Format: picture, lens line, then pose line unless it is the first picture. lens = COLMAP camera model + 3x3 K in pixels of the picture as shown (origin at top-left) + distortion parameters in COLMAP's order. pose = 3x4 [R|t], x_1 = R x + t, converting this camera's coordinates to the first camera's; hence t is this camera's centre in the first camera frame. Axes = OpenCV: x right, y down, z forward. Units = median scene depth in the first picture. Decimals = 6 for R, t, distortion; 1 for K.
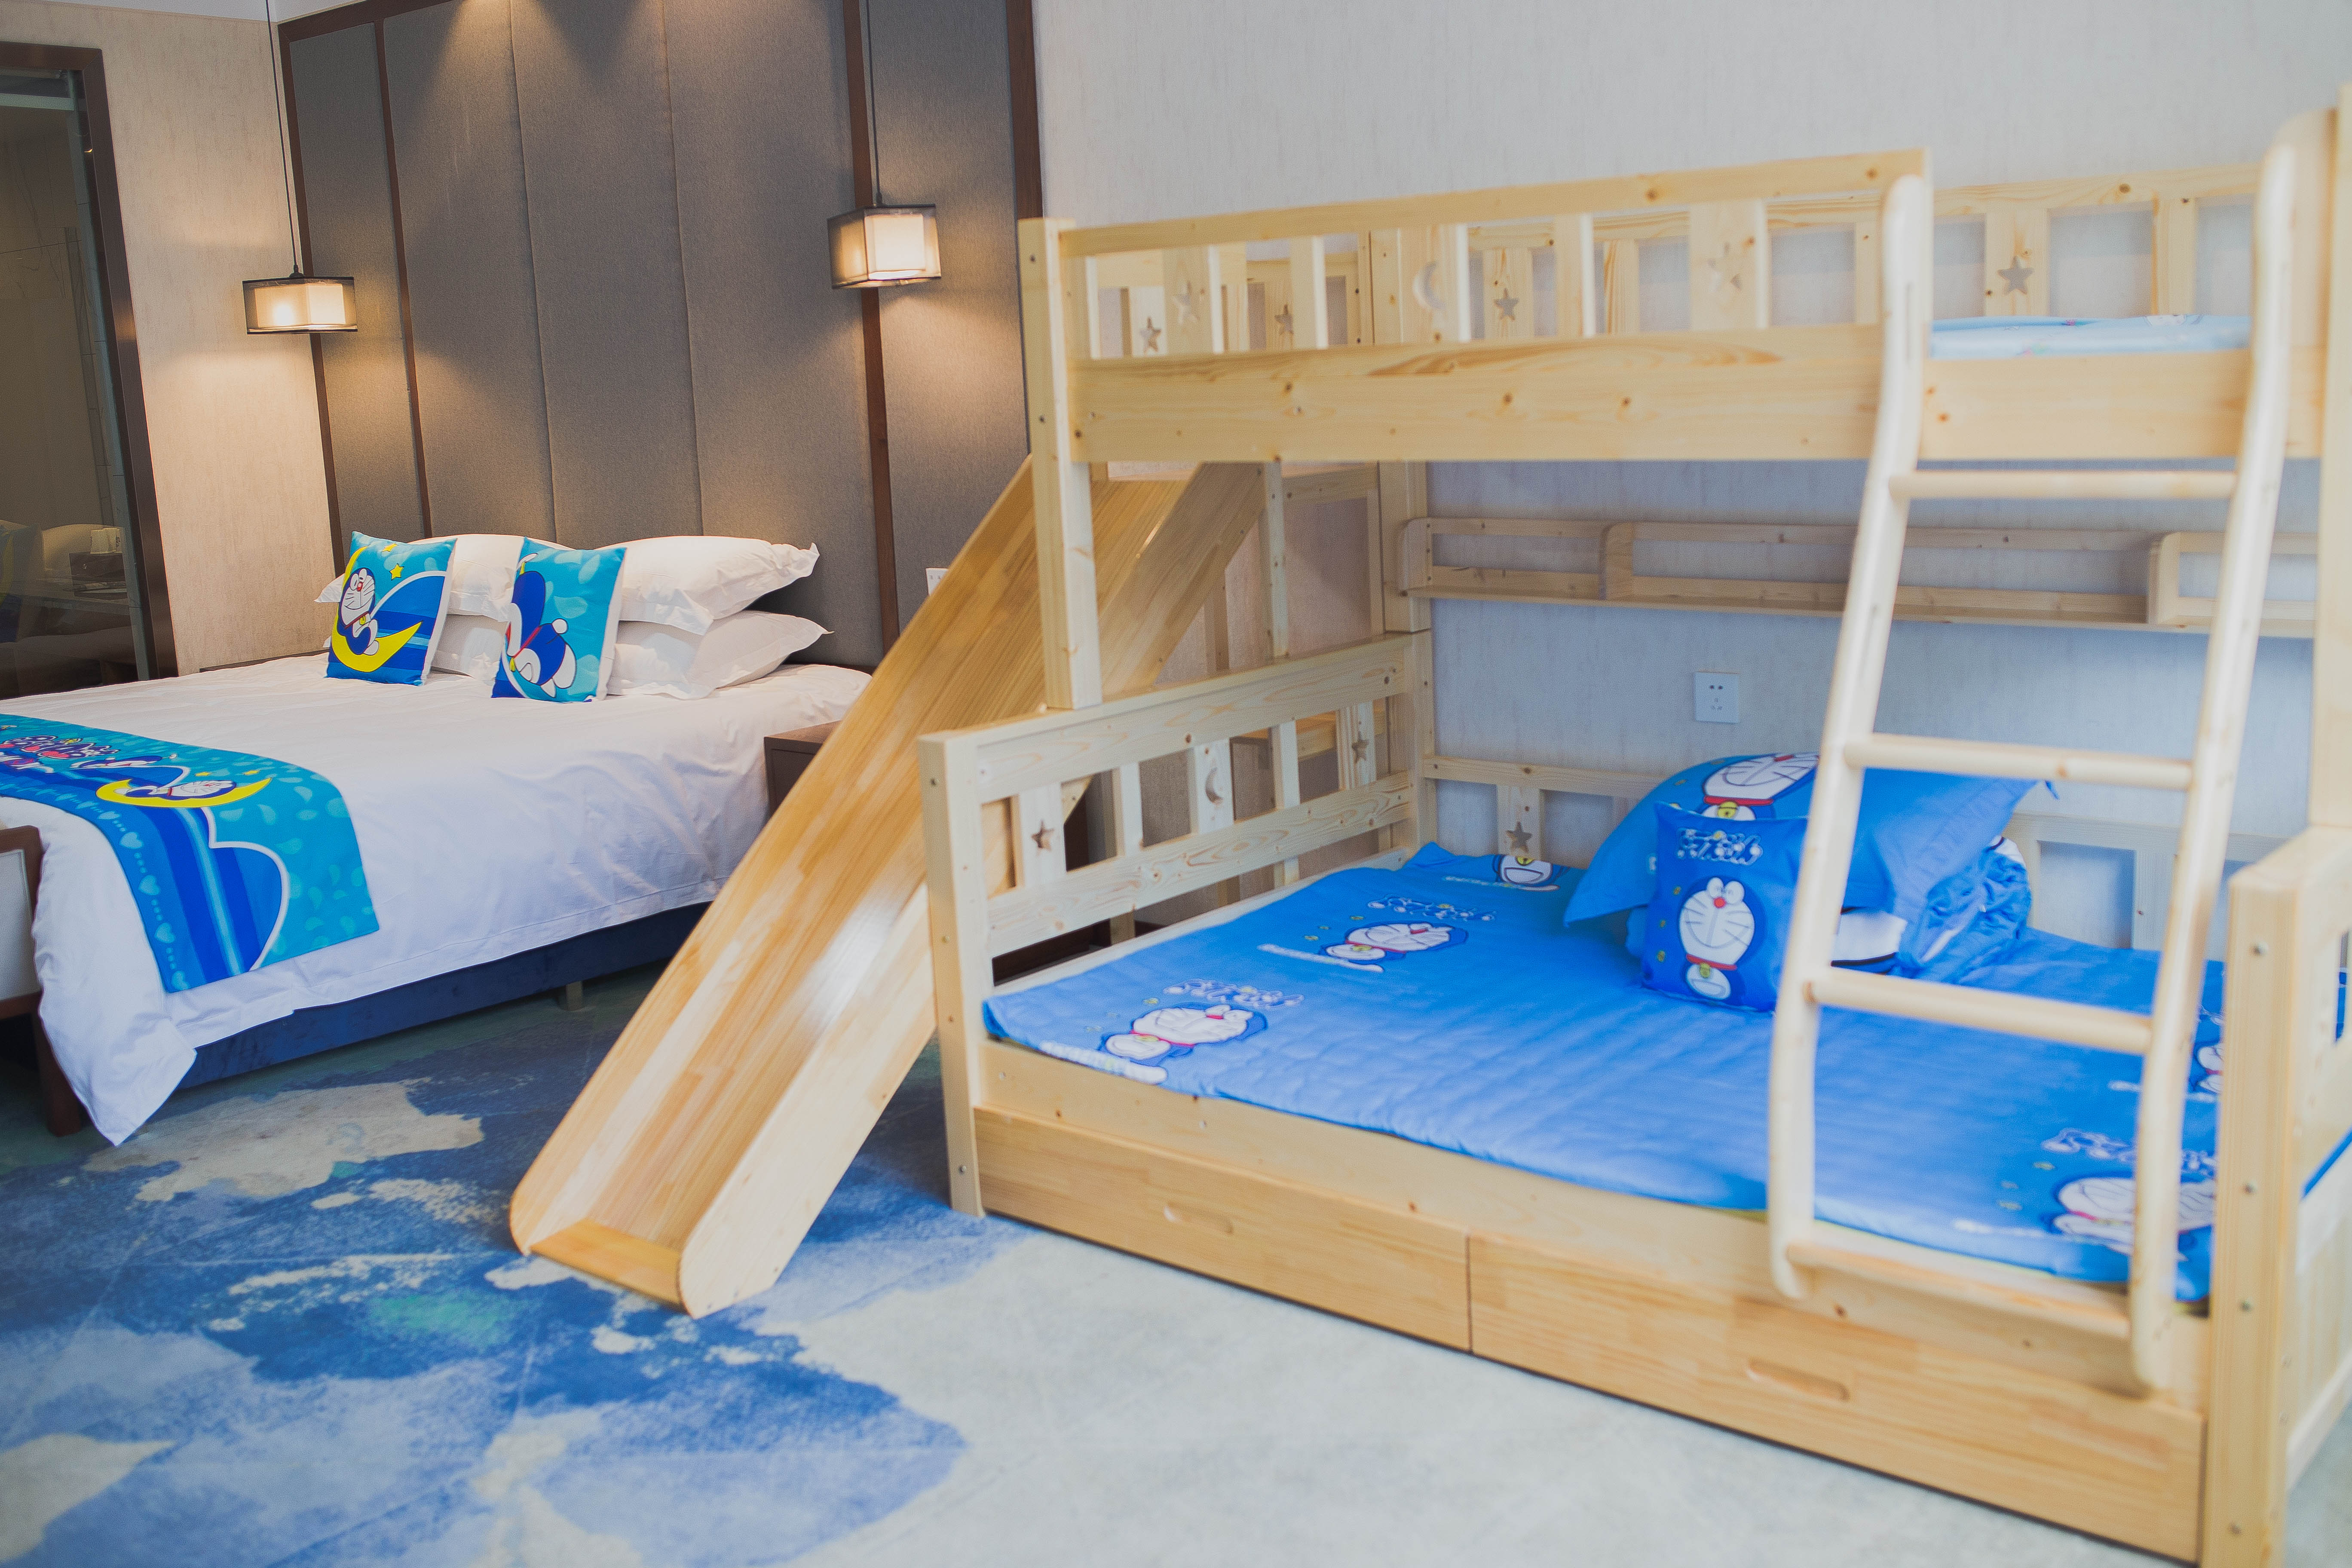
lens RADIAL K [[2239.7, 0, 1176.0], [0, 2239.7, 784.0], [0, 0, 1]] dist [-0.091748, 0.136518]
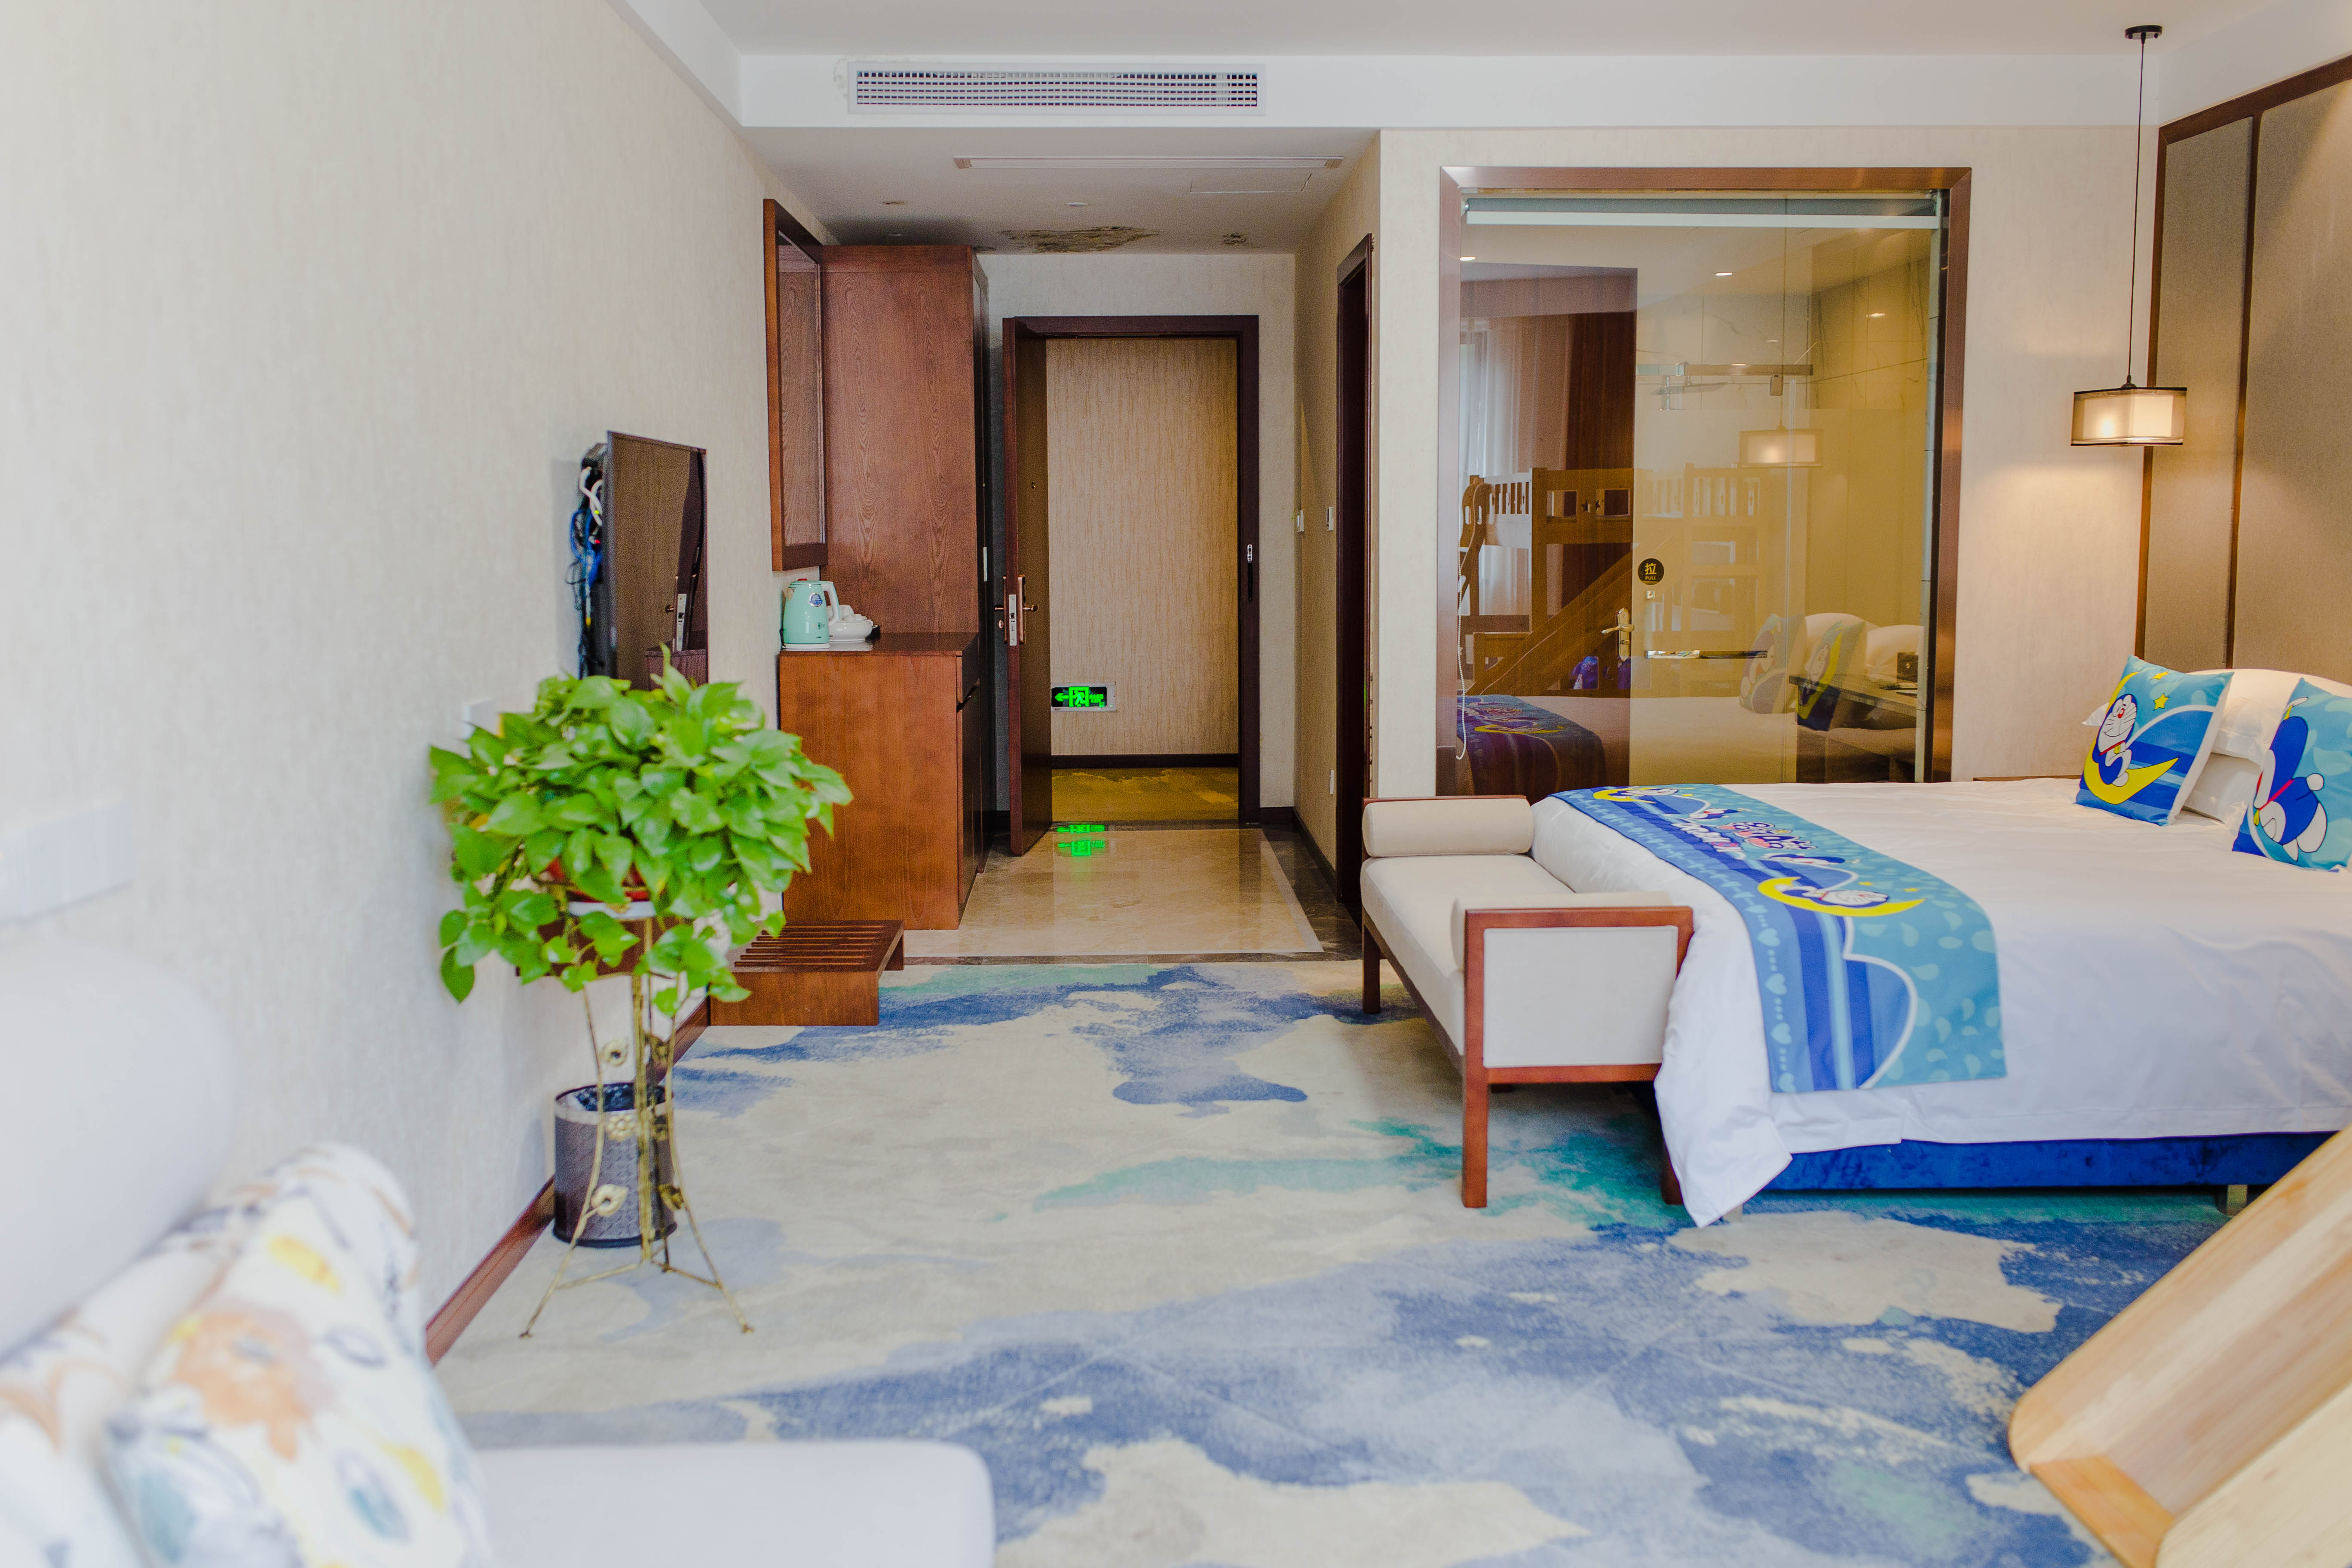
lens RADIAL K [[2215.7, 0, 1176.0], [0, 2215.7, 784.0], [0, 0, 1]] dist [-0.002611, 0.013848]
pose [[0.666231, 0.123694, -0.735416, 0.086410], [-0.159037, 0.987029, 0.021939, -0.022549], [0.728590, 0.102342, 0.677261, 0.098463]]
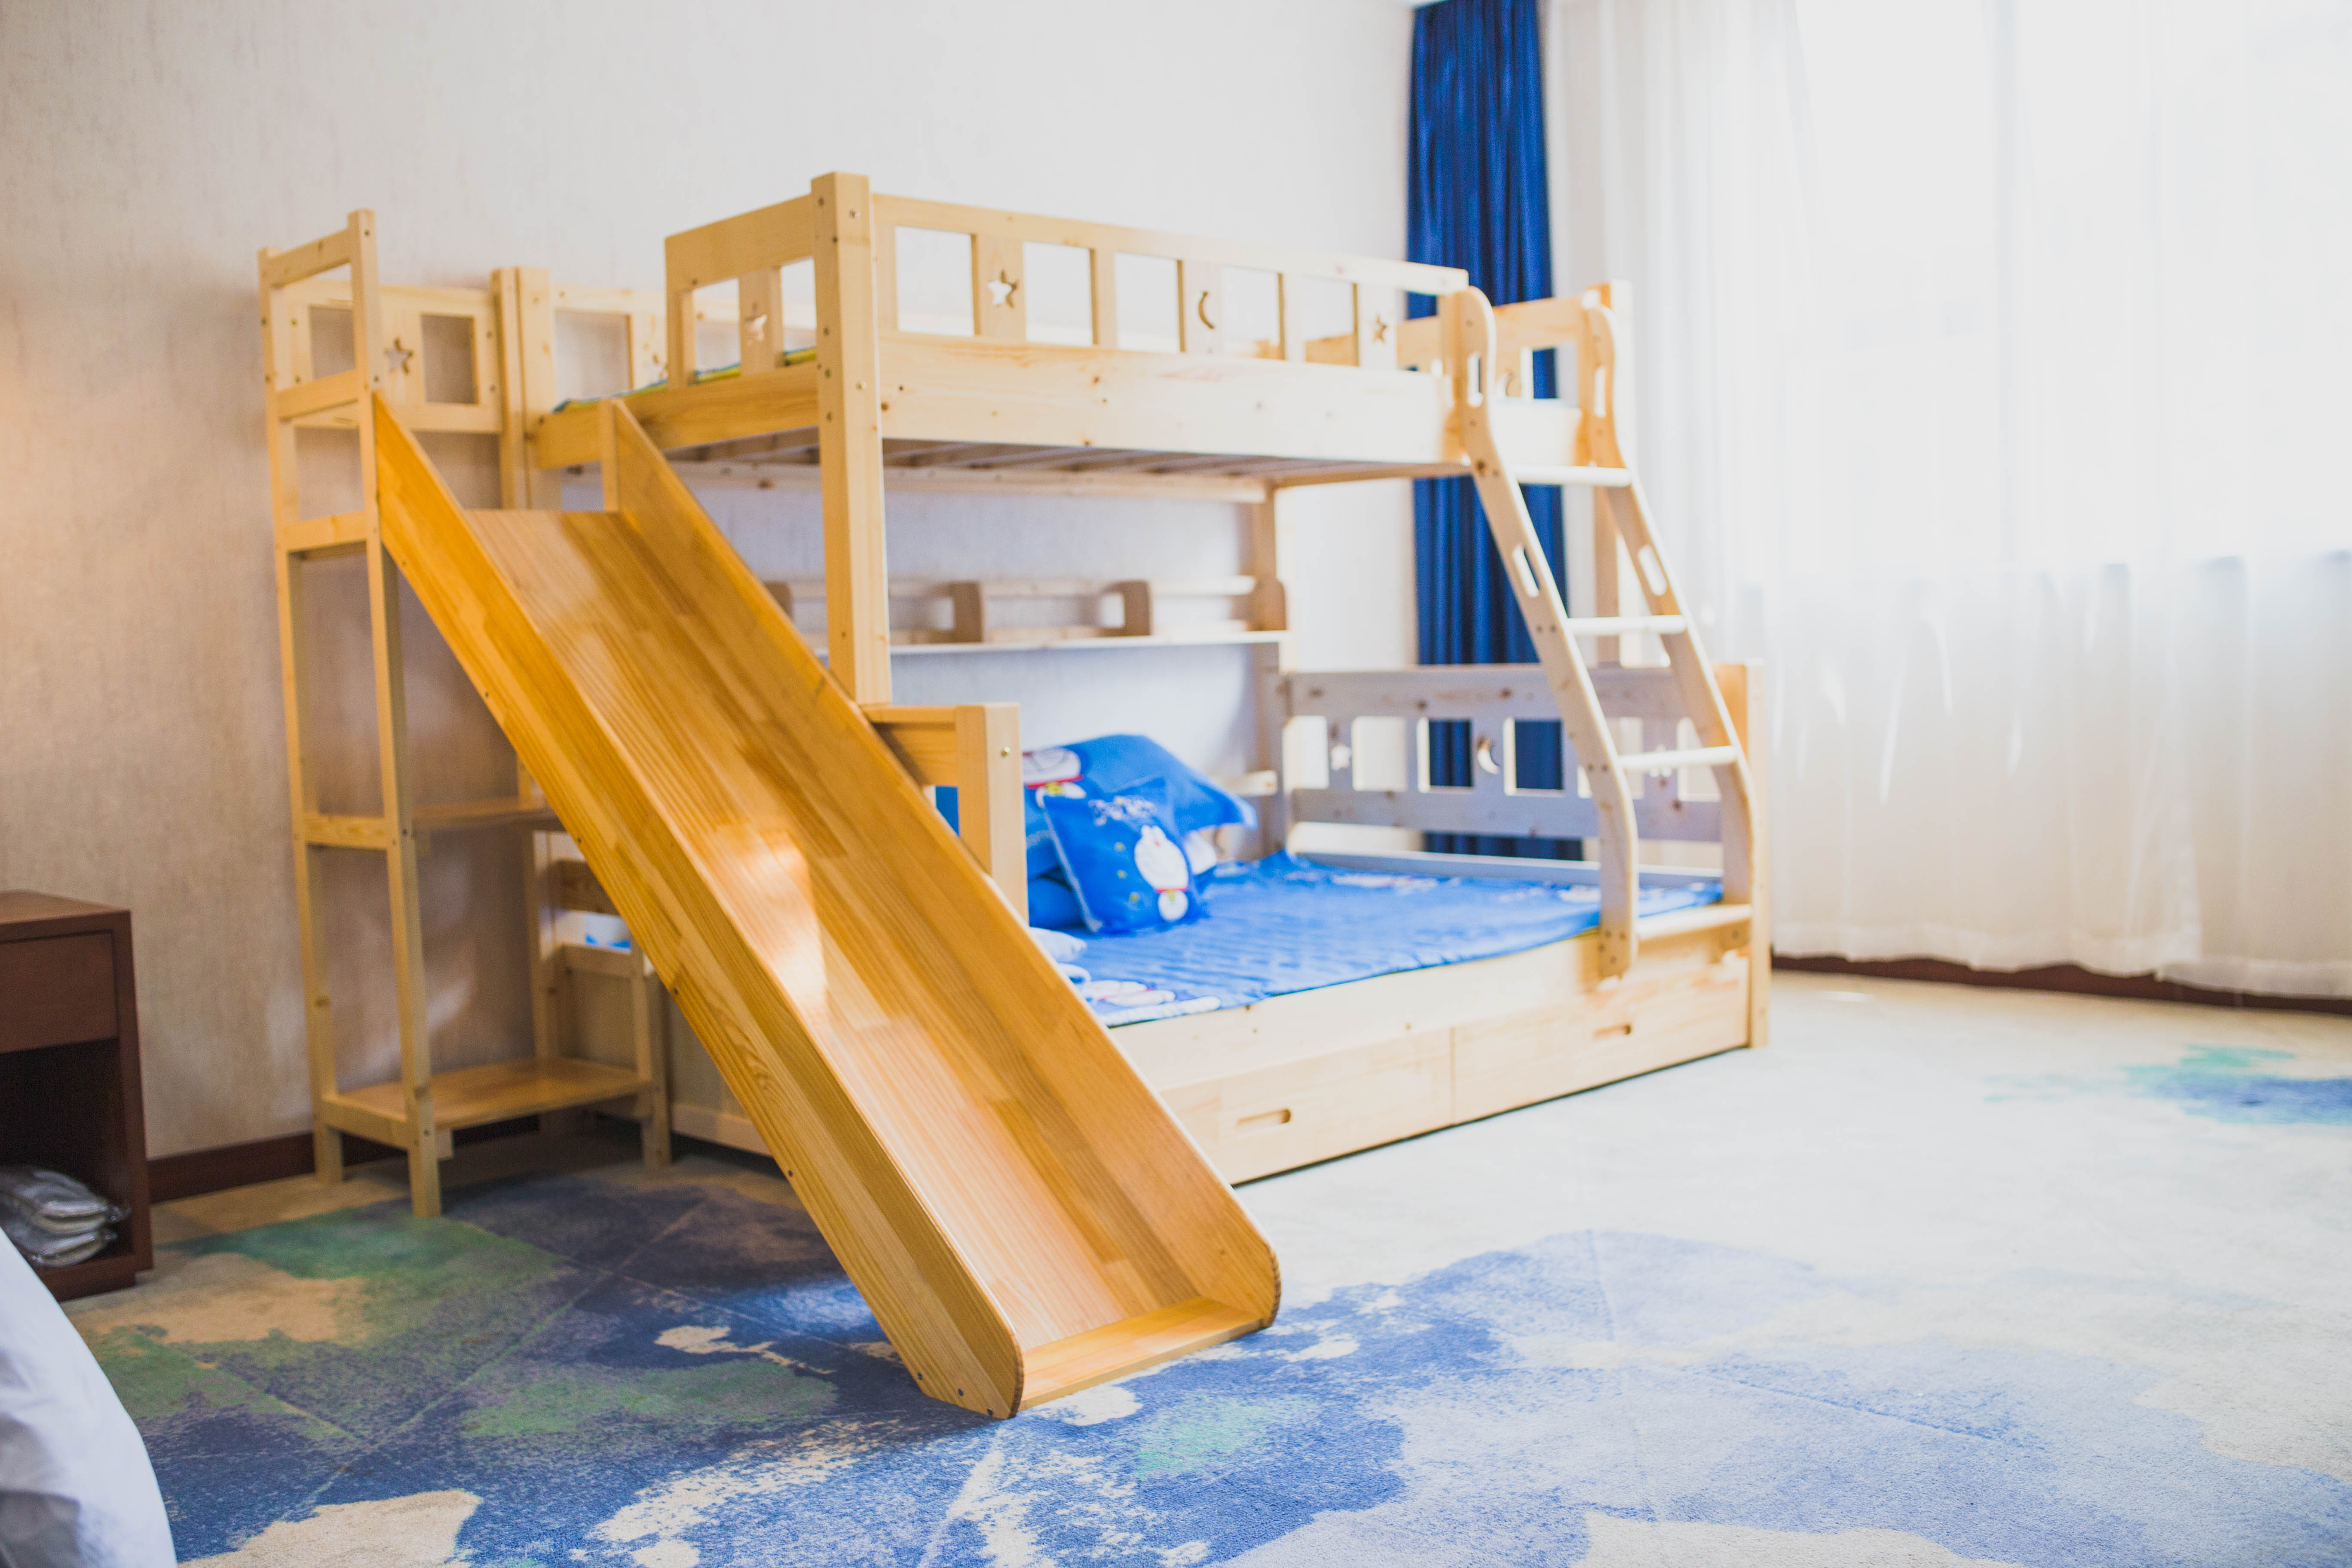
lens RADIAL K [[2239.7, 0, 1176.0], [0, 2239.7, 784.0], [0, 0, 1]] dist [-0.091748, 0.136518]
pose [[0.100710, -0.003920, 0.994908, -0.825507], [0.232020, 0.972513, -0.019654, 0.038447], [-0.967484, 0.232818, 0.098851, 0.706188]]
